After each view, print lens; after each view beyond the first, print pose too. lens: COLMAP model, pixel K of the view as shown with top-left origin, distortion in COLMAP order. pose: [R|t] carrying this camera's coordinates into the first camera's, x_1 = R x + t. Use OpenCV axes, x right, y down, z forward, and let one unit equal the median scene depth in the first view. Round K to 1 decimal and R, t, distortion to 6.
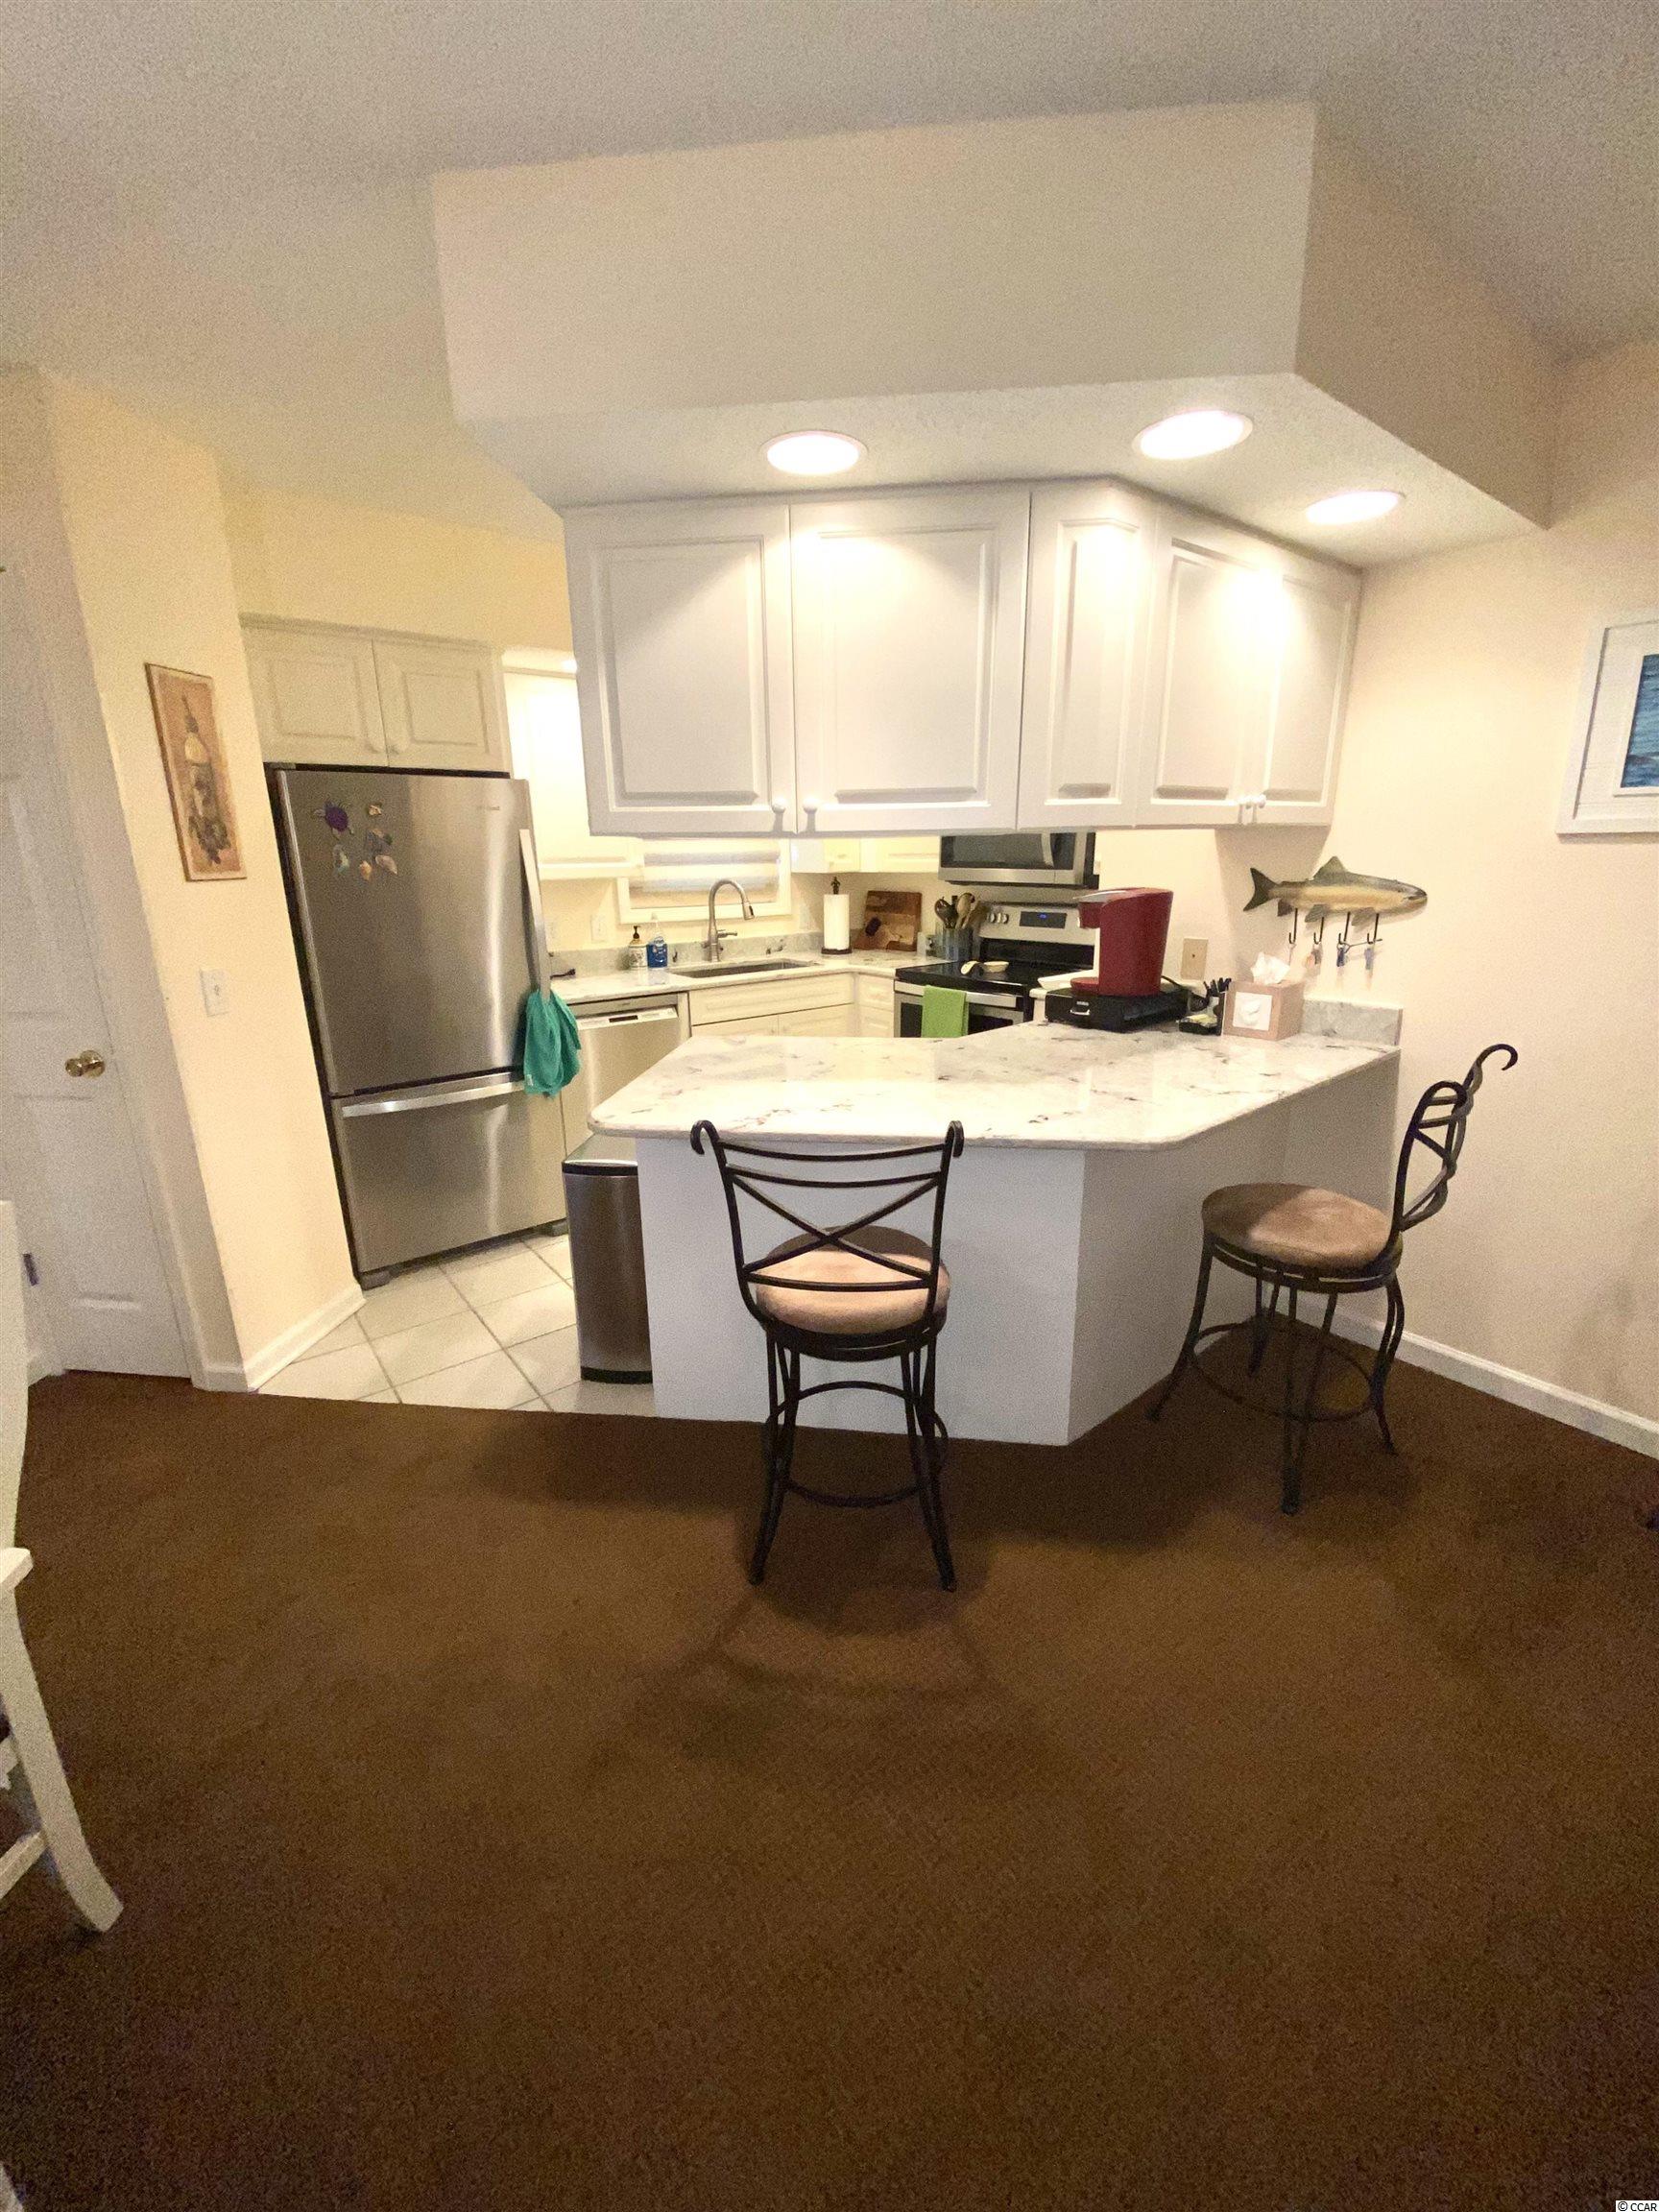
lens RADIAL K [[888.3, 0, 830.1], [0, 888.3, 1101.7], [0, 0, 1]] dist [0.033174, -0.025645]
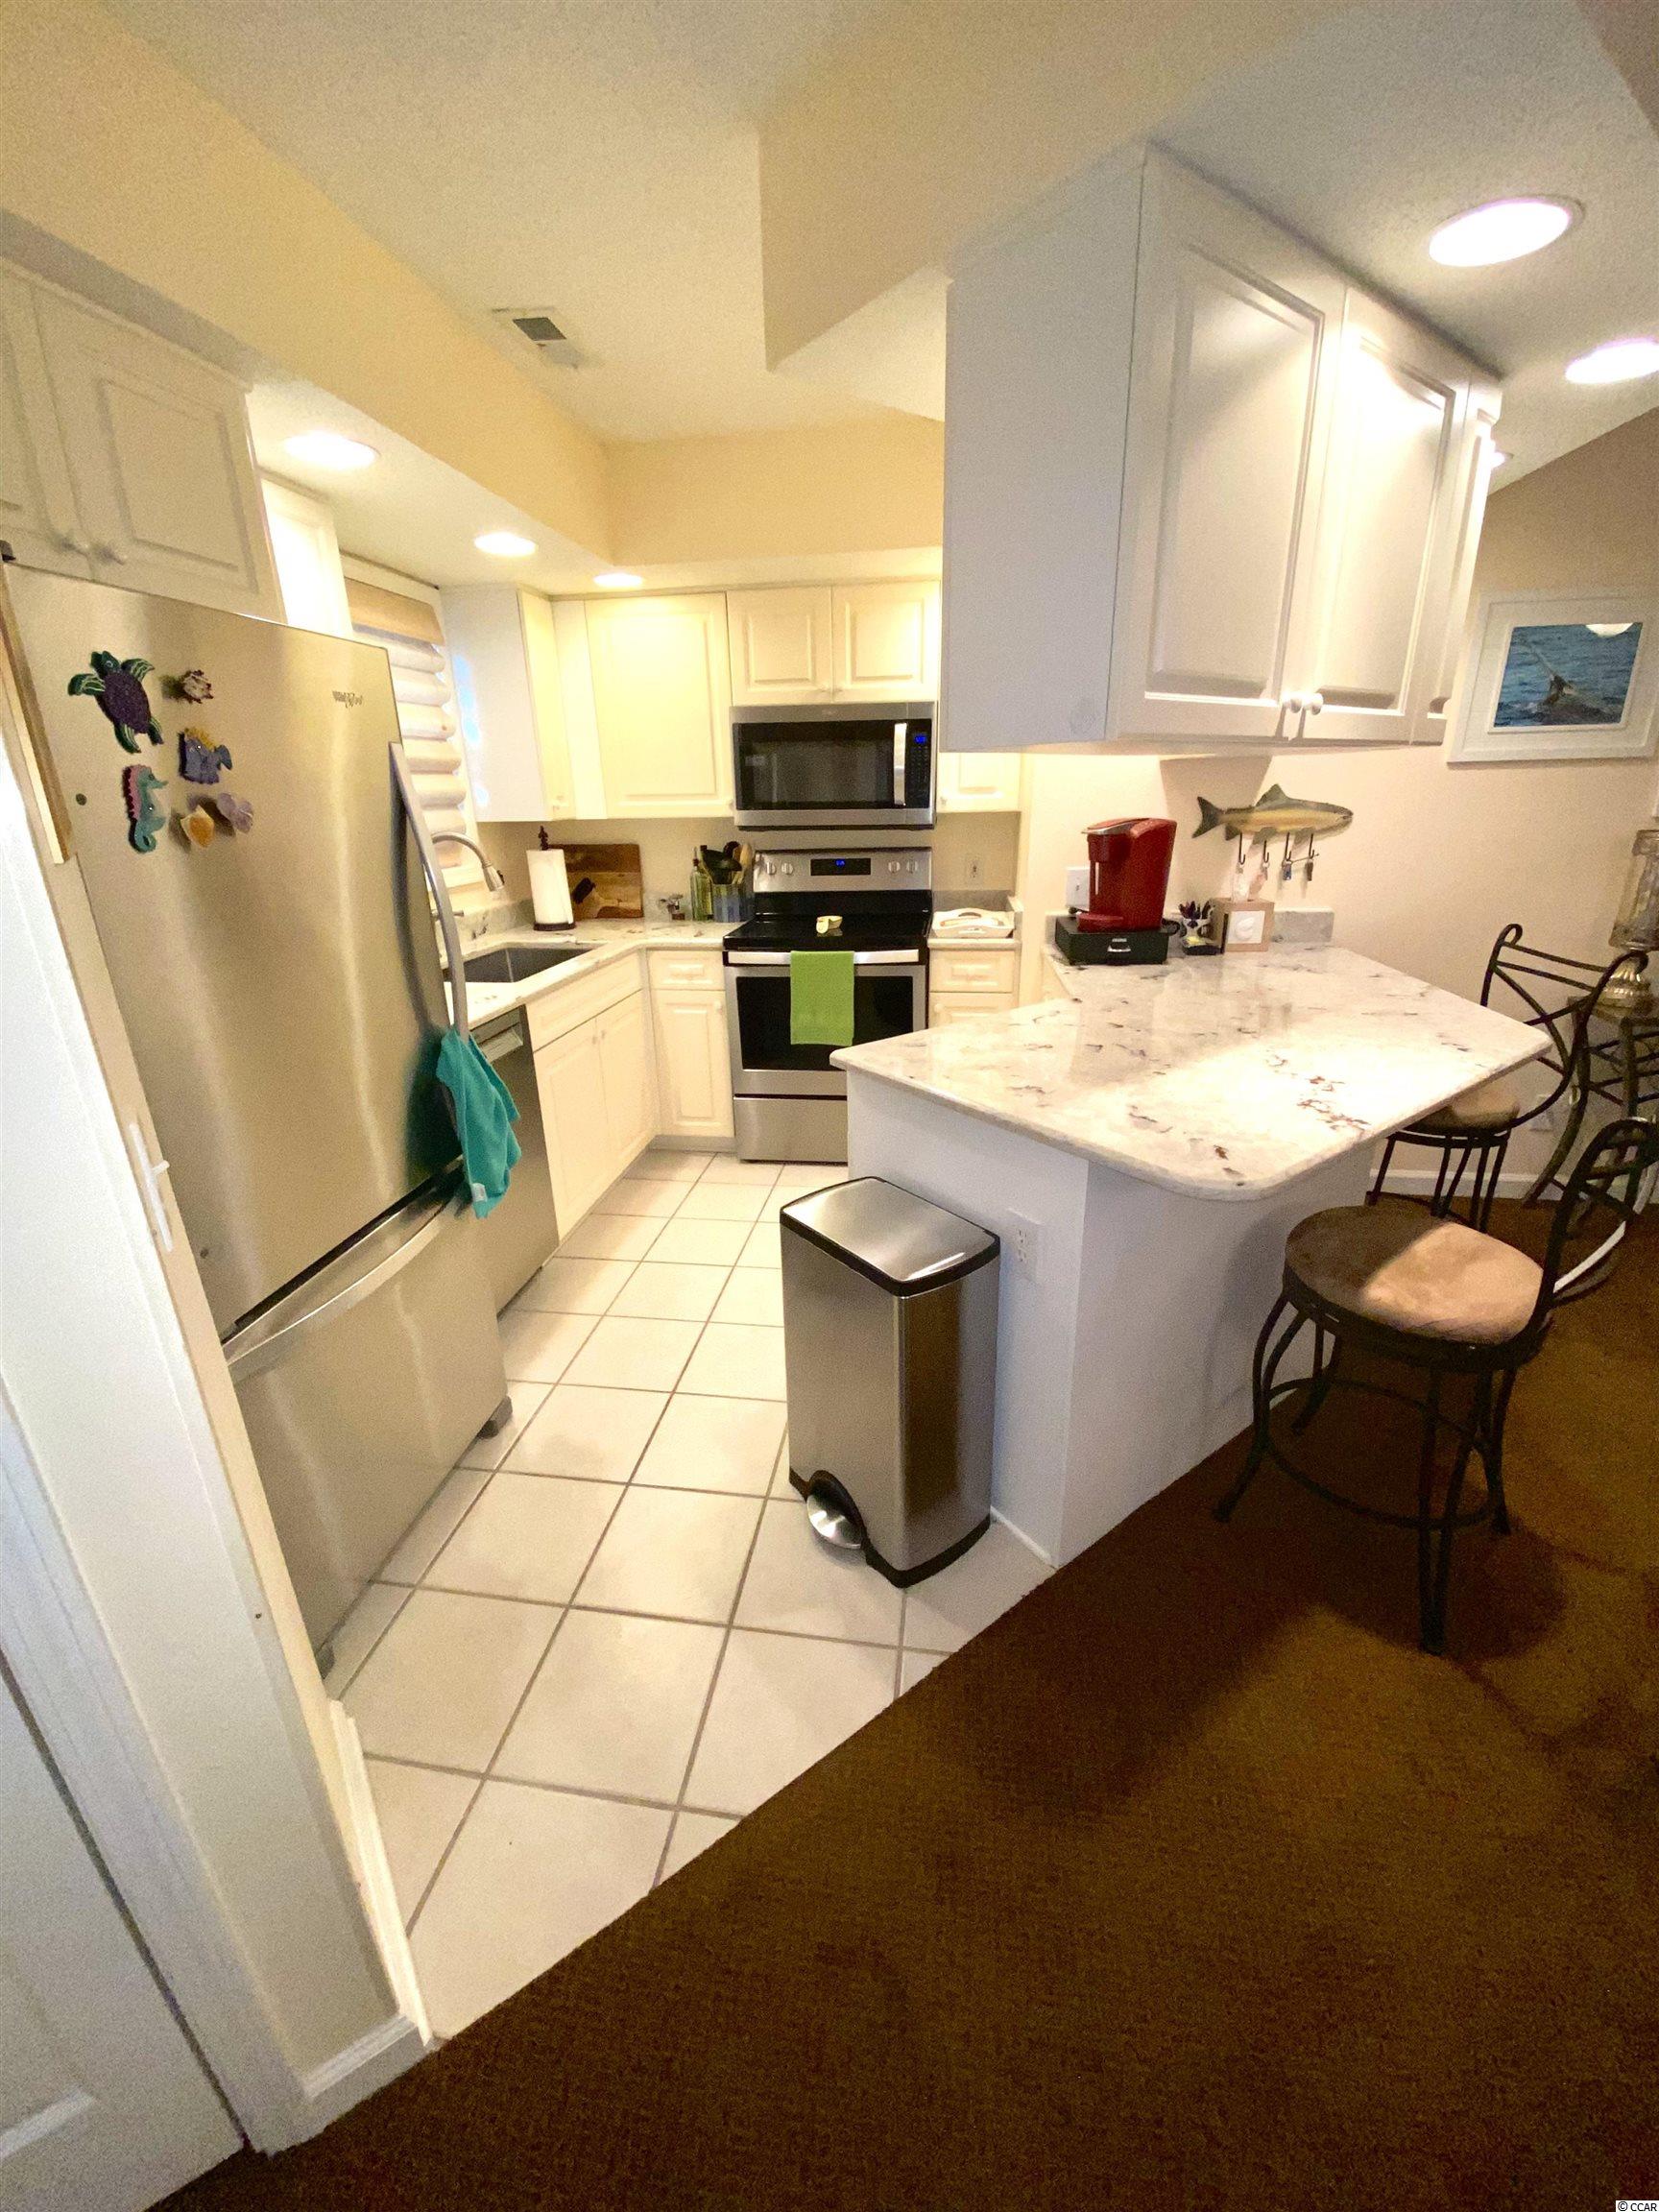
lens RADIAL K [[888.3, 0, 830.1], [0, 888.3, 1101.7], [0, 0, 1]] dist [0.033174, -0.025645]
pose [[0.719114, -0.232311, 0.654910, -0.667270], [0.201369, 0.971690, 0.123570, -0.131417], [-0.665076, 0.043017, 0.745536, 0.526231]]
